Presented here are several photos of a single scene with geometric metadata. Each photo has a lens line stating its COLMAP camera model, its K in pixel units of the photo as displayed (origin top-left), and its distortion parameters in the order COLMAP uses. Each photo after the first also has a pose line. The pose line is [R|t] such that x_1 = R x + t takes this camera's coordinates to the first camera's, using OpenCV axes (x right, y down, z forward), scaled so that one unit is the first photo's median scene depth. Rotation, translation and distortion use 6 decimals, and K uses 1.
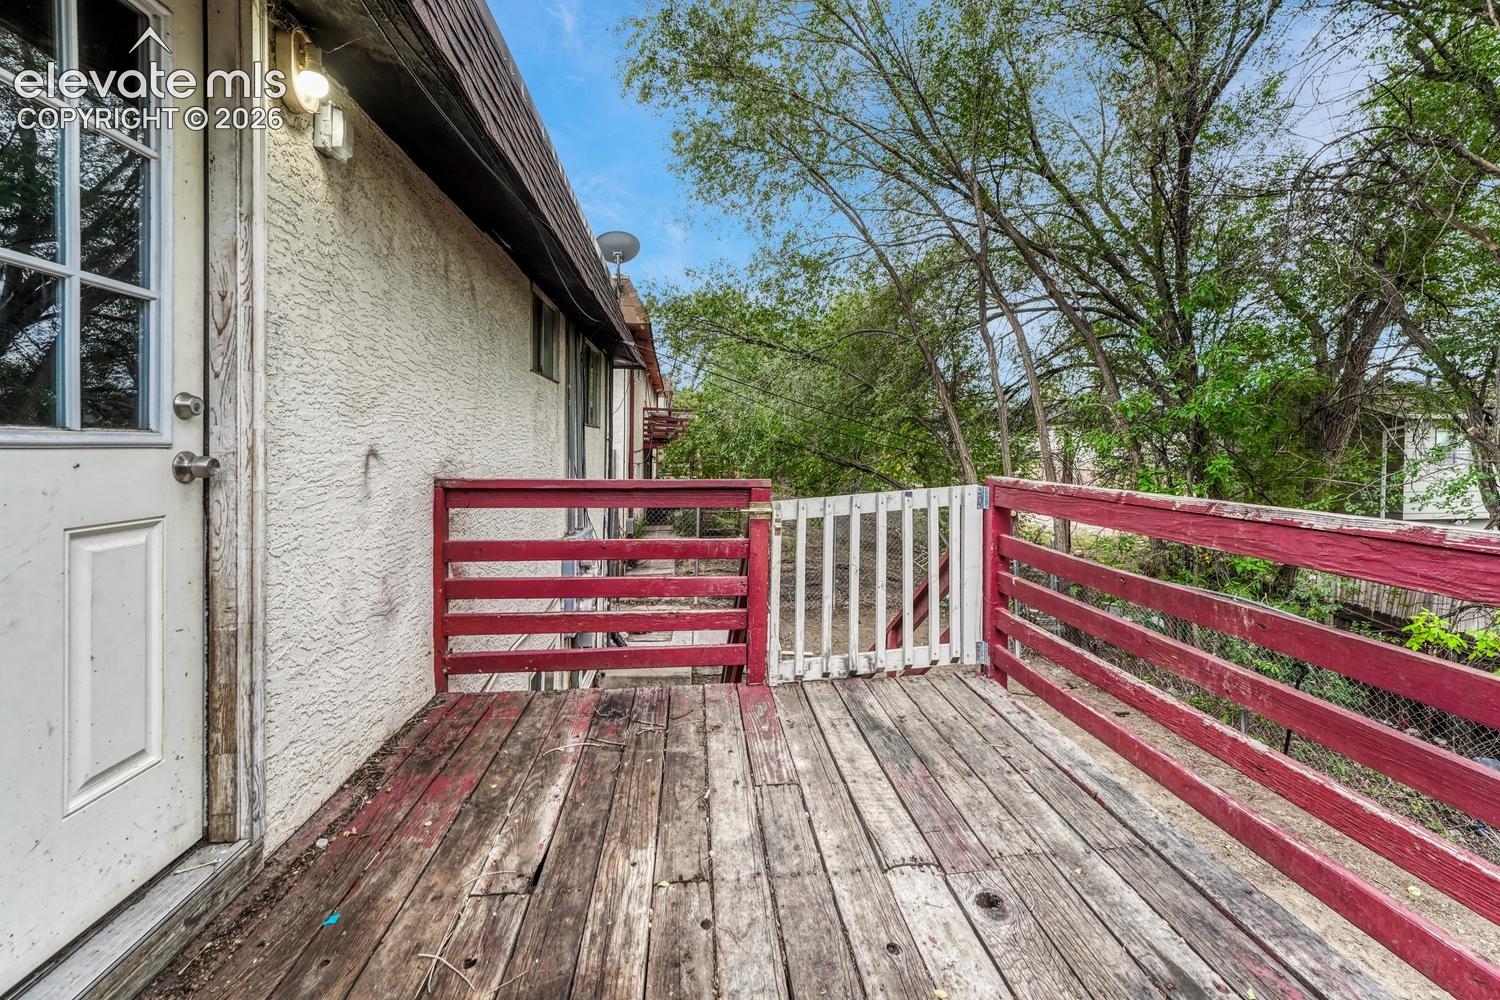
lens RADIAL K [[632.0, 0, 739.7], [0, 632.0, 446.6], [0, 0, 1]] dist [-0.004653, 0.001166]
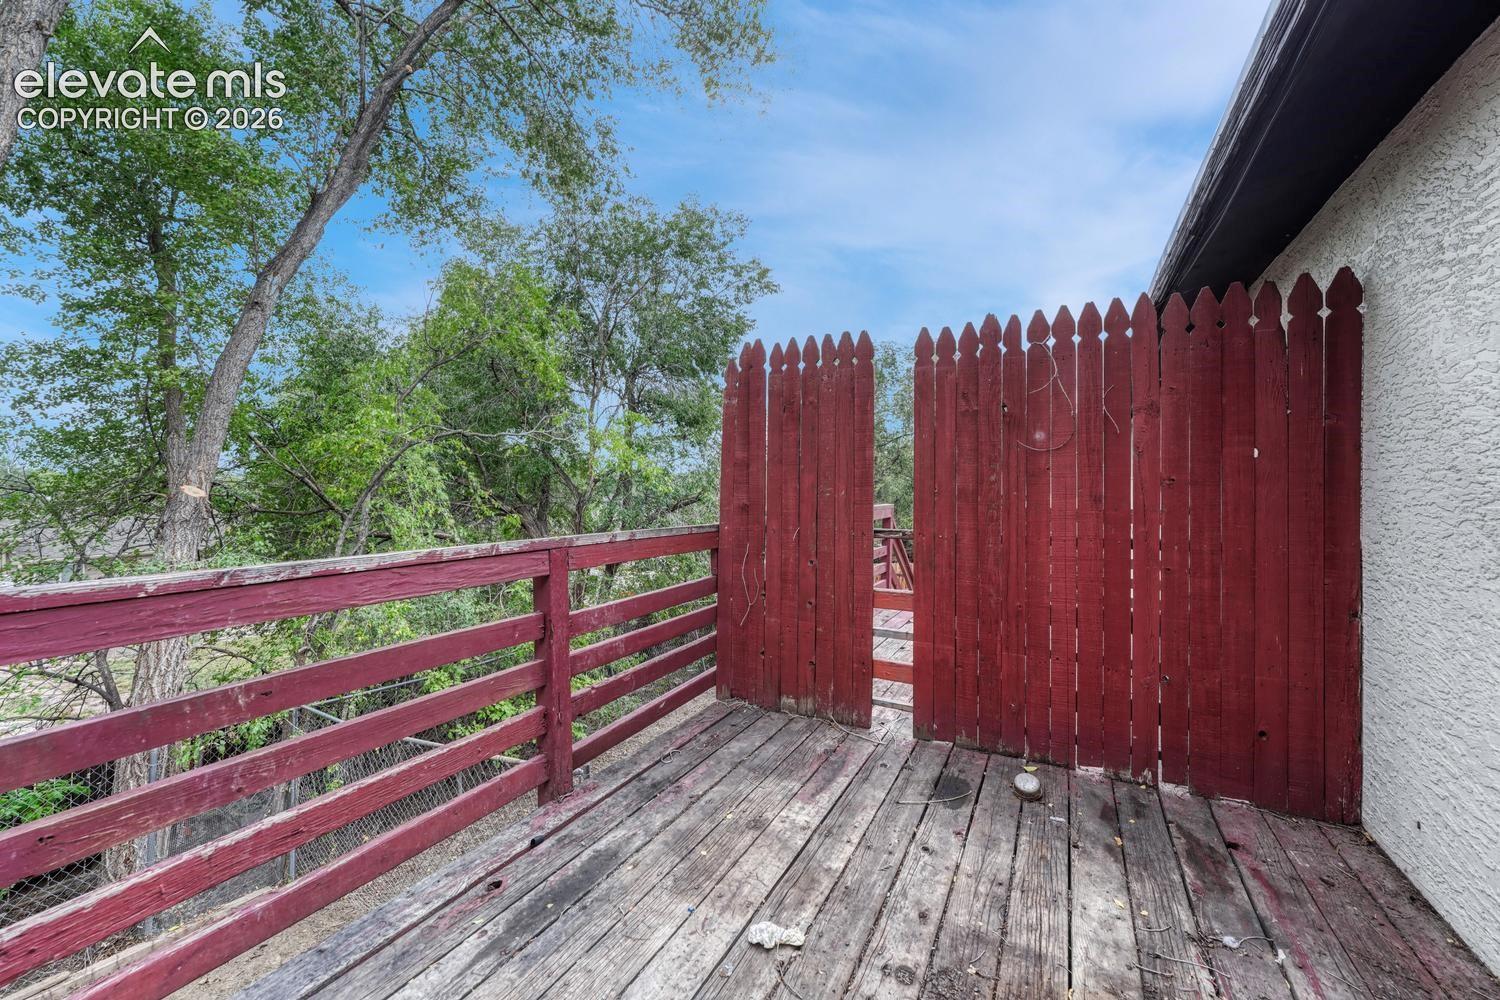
lens RADIAL K [[632.0, 0, 749.2], [0, 632.0, 493.2], [0, 0, 1]] dist [-0.004653, 0.001166]
pose [[-0.857473, -0.004233, 0.514511, -0.301856], [0.002076, 0.999930, 0.011685, -0.024541], [-0.514524, 0.011088, -0.857404, 1.649135]]
